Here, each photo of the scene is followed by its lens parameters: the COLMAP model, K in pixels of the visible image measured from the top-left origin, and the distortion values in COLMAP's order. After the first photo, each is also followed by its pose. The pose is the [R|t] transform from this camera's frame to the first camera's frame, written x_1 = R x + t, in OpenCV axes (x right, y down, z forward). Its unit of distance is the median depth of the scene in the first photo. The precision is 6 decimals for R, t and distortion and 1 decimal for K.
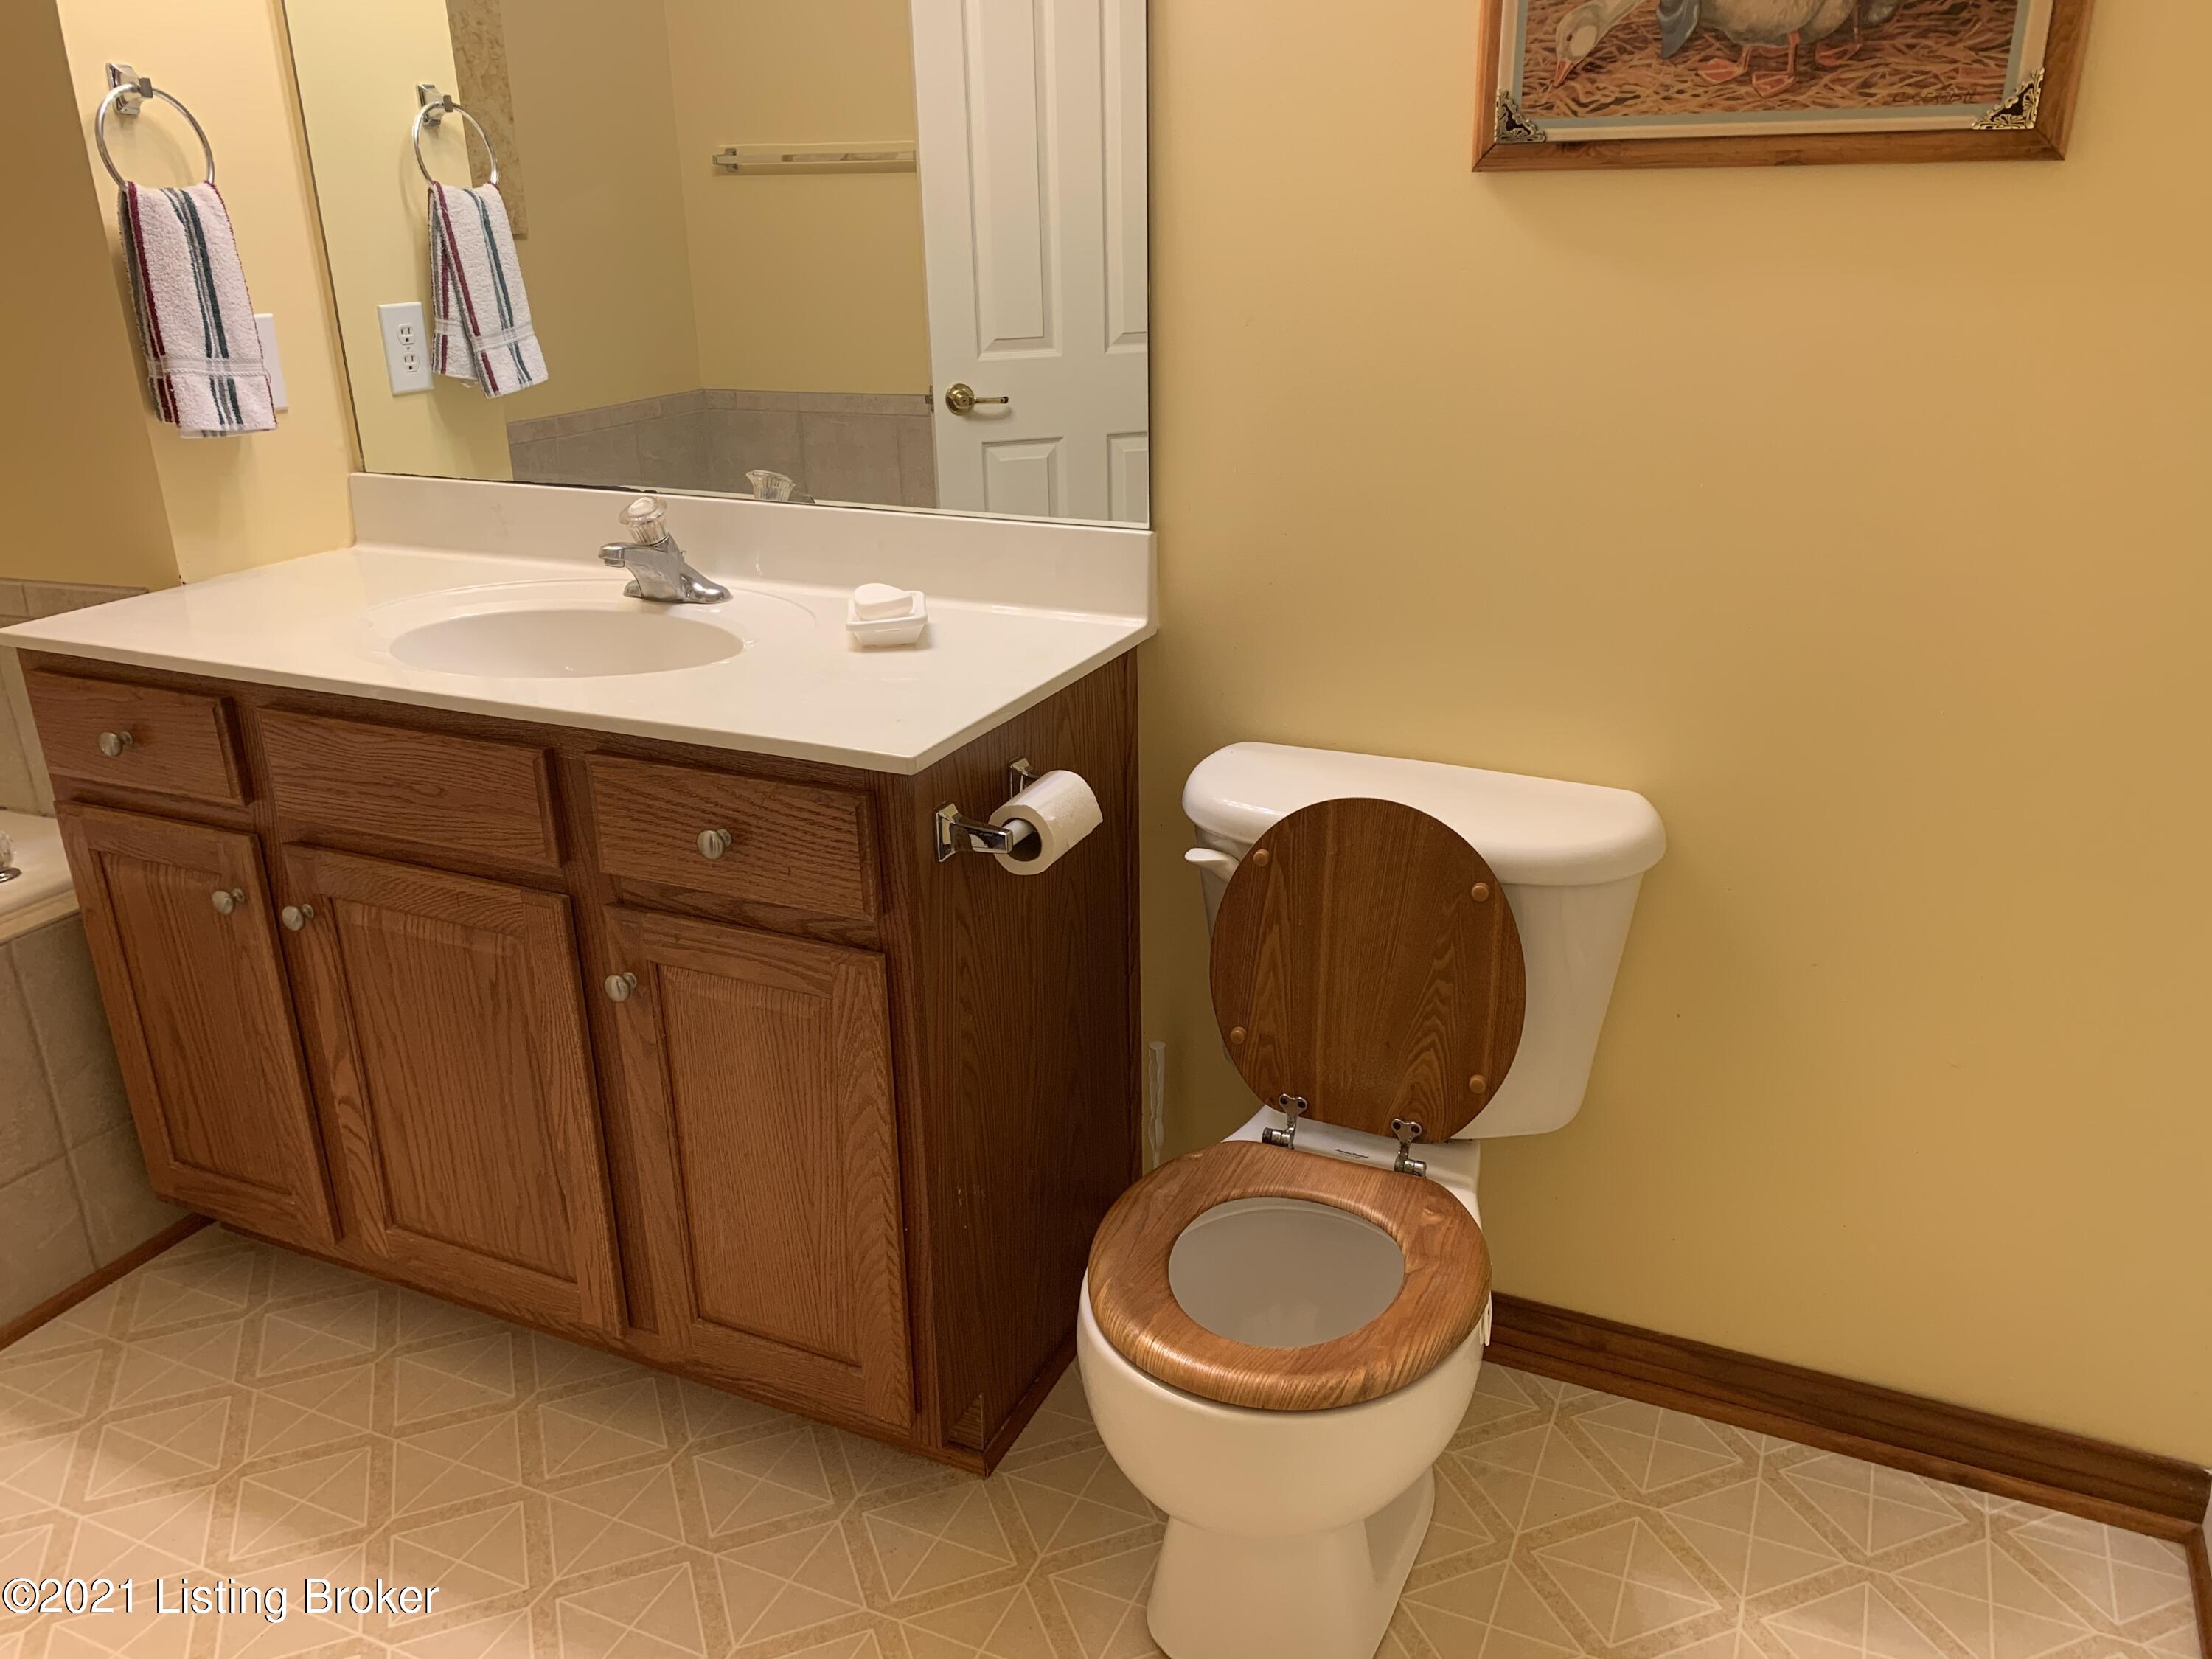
lens RADIAL K [[1683.6, 0, 1117.8], [0, 1683.6, 823.6], [0, 0, 1]] dist [0.034066, -0.043720]
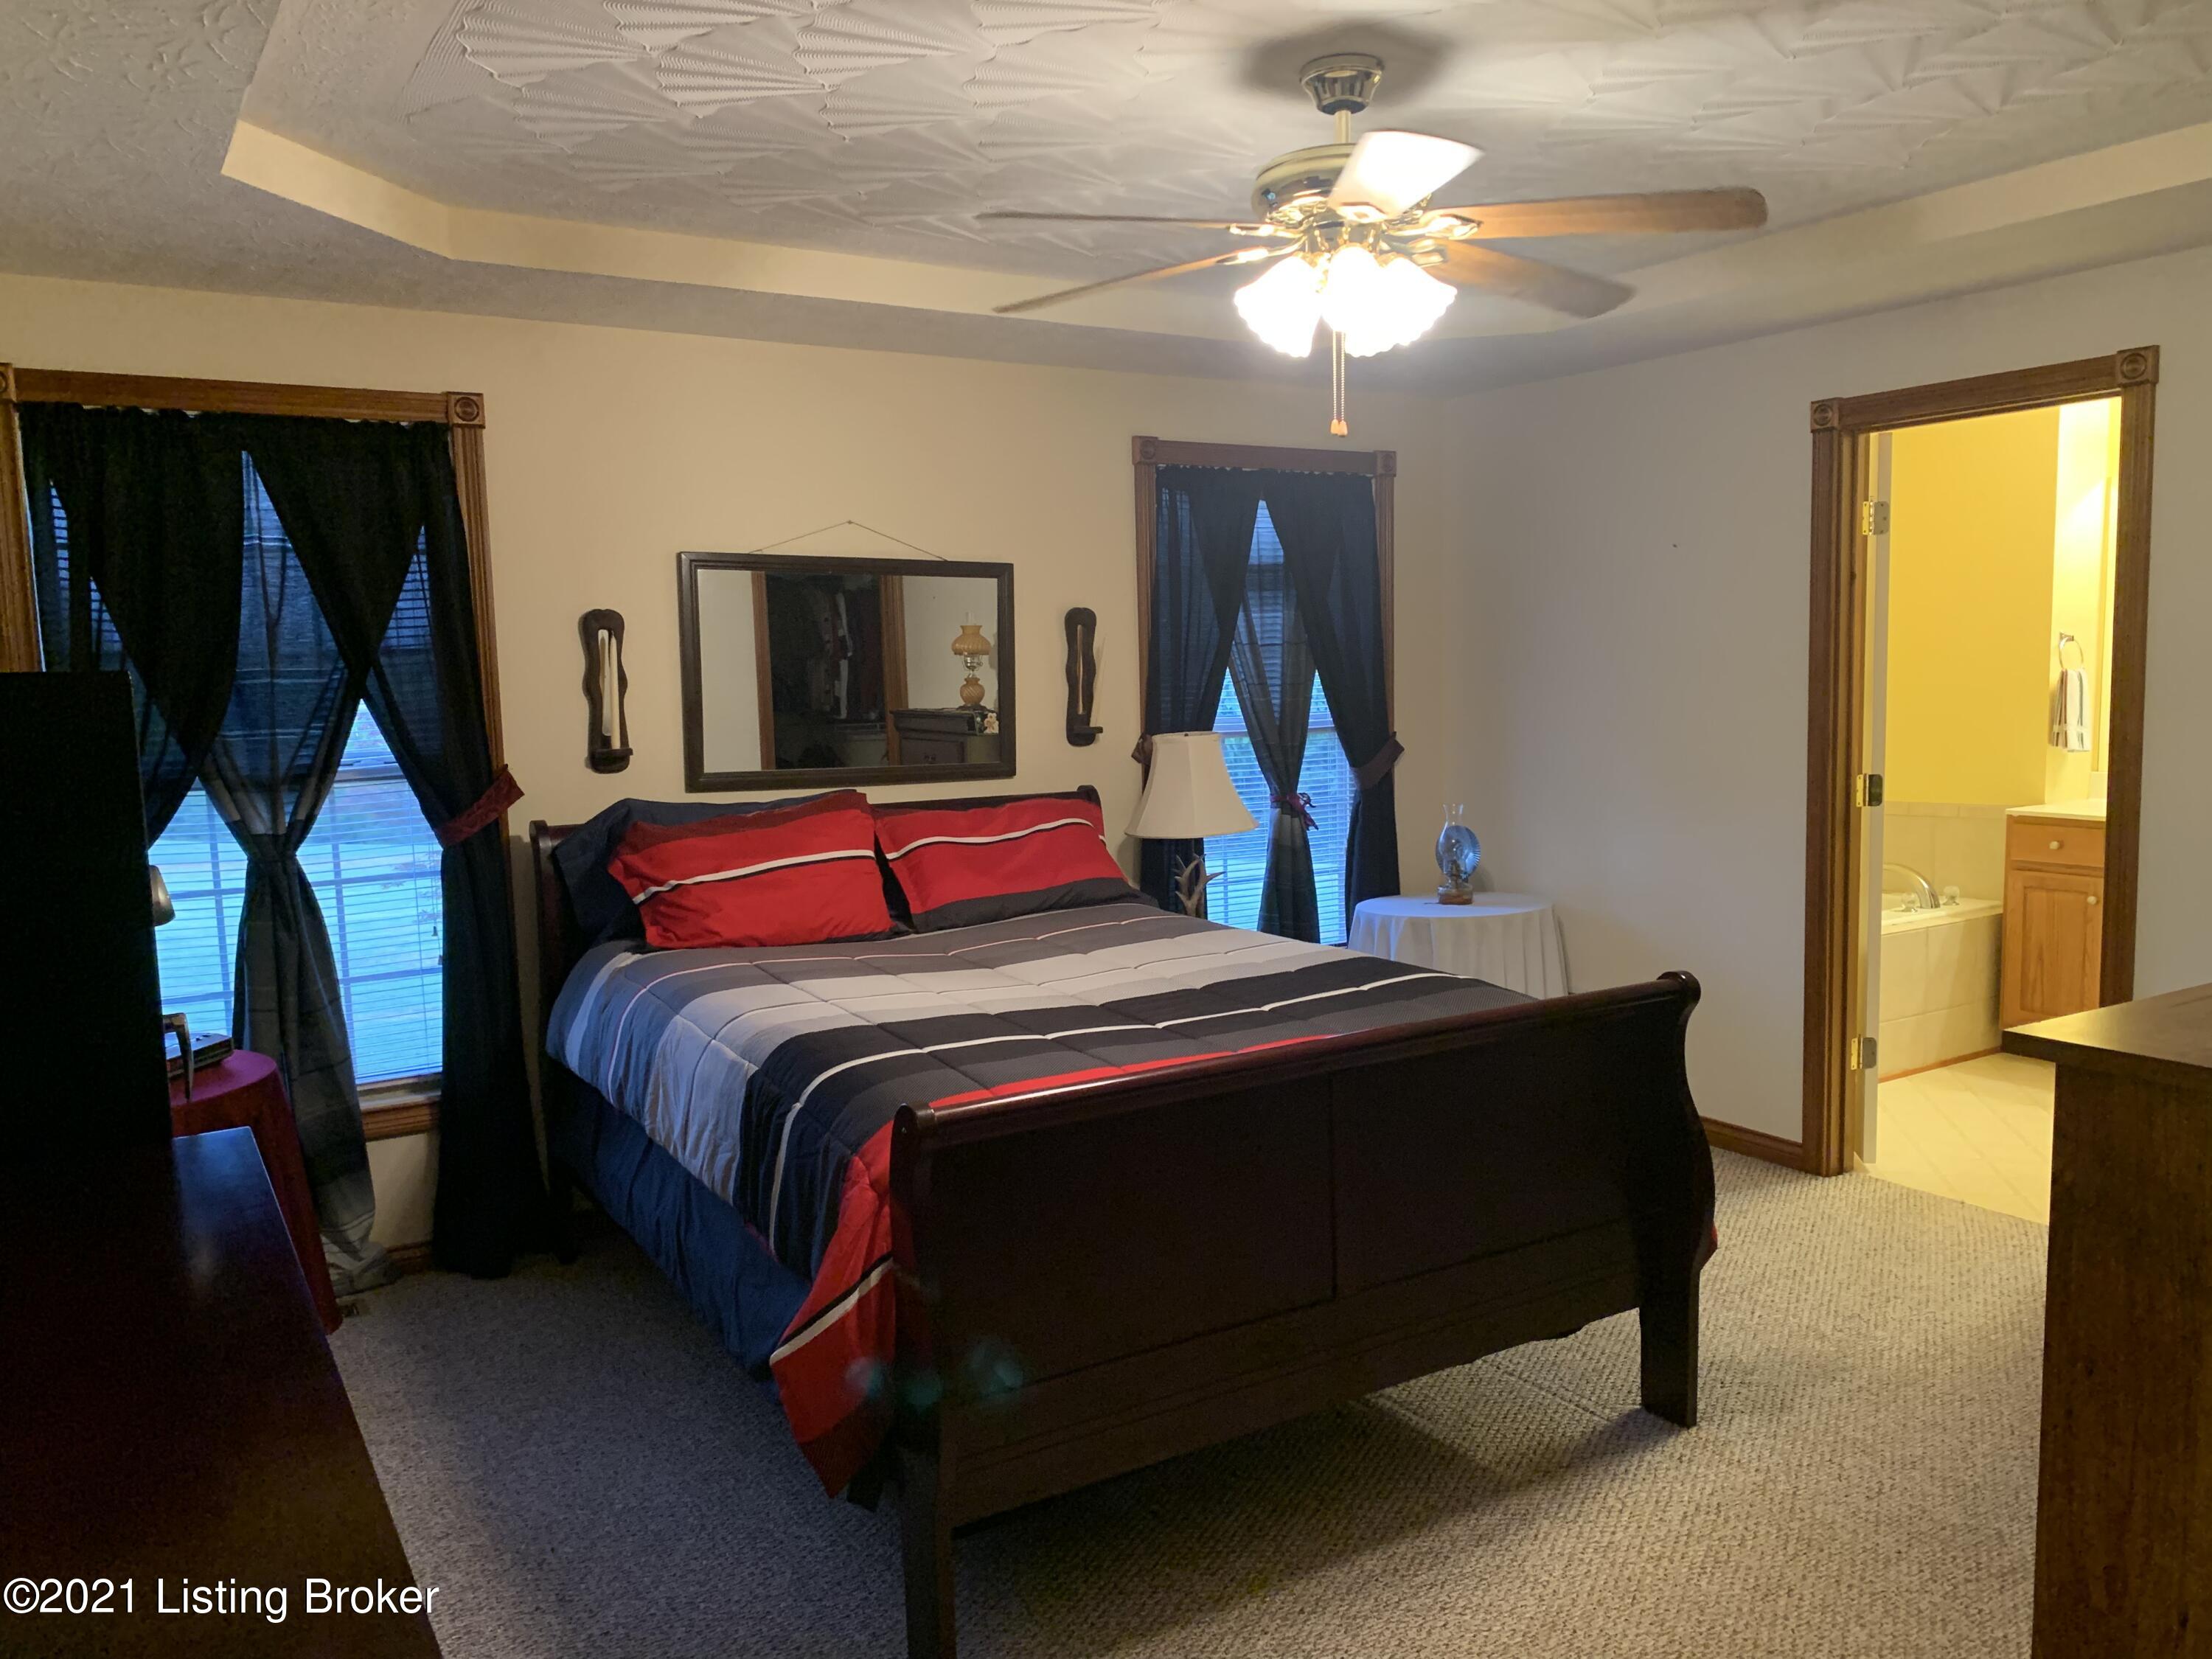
lens RADIAL K [[1655.4, 0, 1106.0], [0, 1655.4, 829.5], [0, 0, 1]] dist [0.100908, -0.100377]
pose [[0.827947, 0.049478, -0.558619, -0.293448], [-0.185130, 0.964374, -0.188970, 0.761355], [0.529368, 0.259874, 0.807611, -2.198847]]
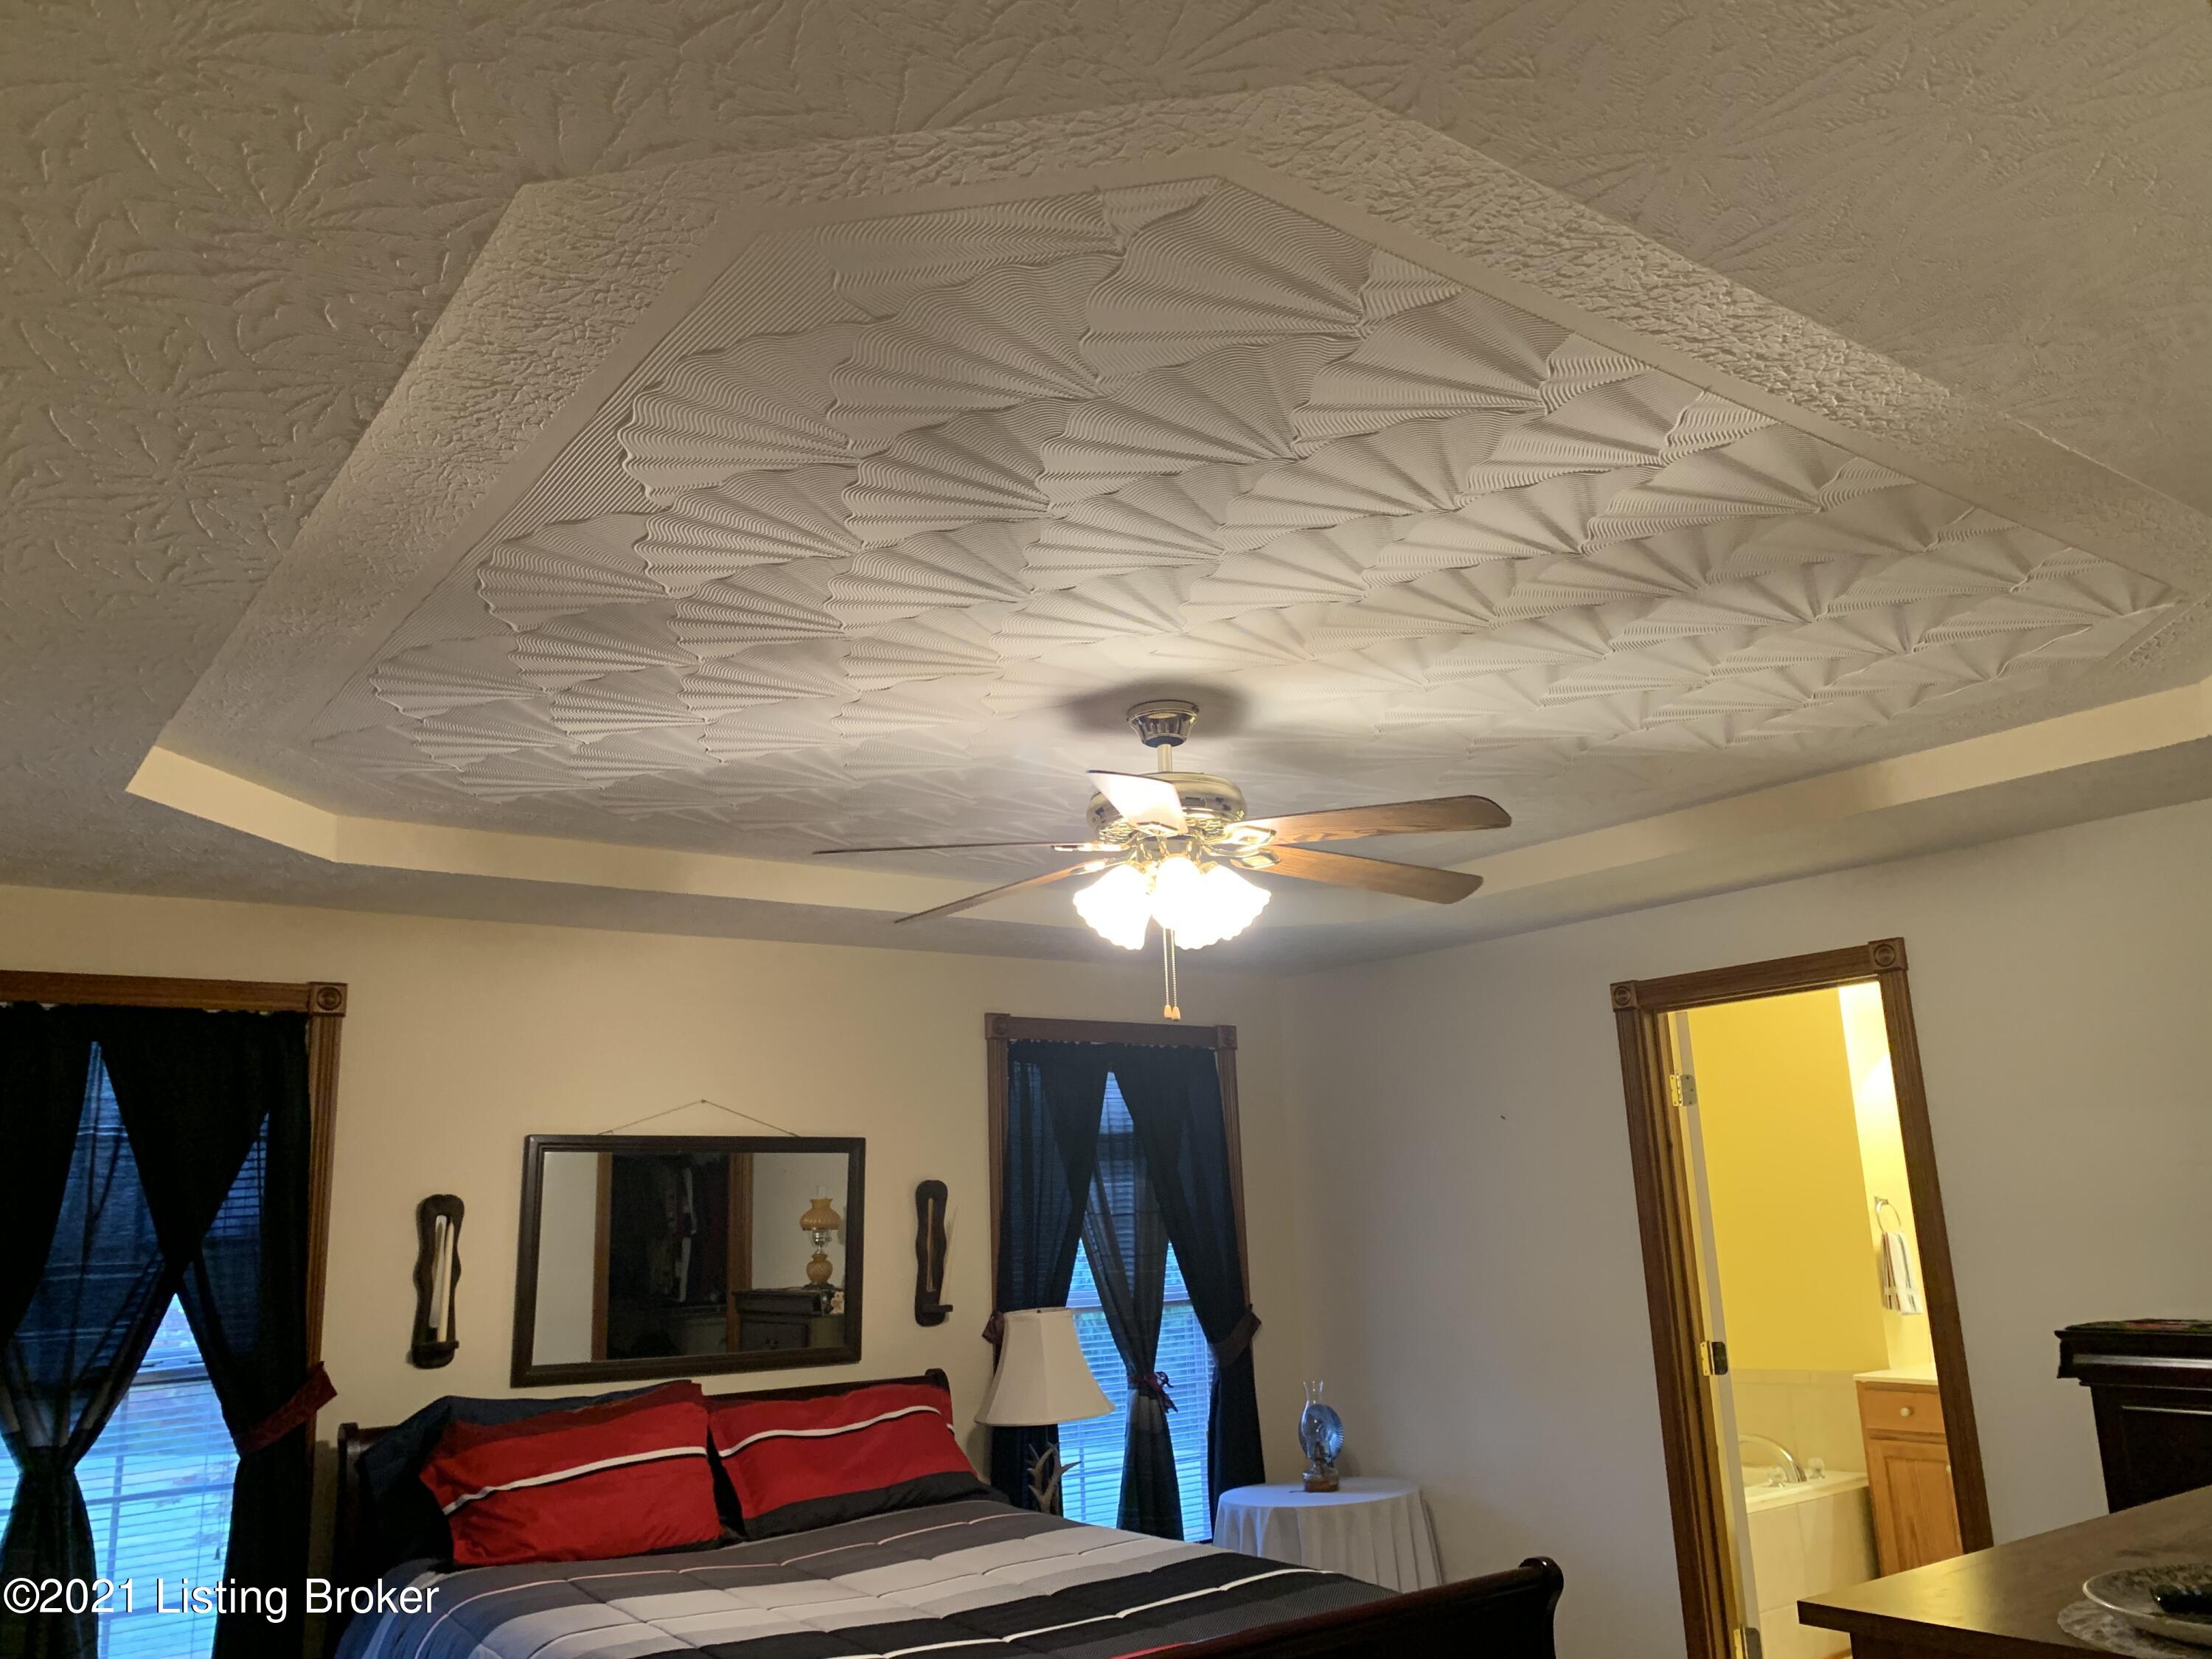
lens RADIAL K [[1683.6, 0, 1117.8], [0, 1683.6, 823.6], [0, 0, 1]] dist [0.034066, -0.043720]
pose [[0.873930, -0.133039, -0.467490, -0.253340], [-0.145165, 0.846471, -0.512264, 0.772548], [0.463868, 0.515546, 0.720444, -2.243175]]
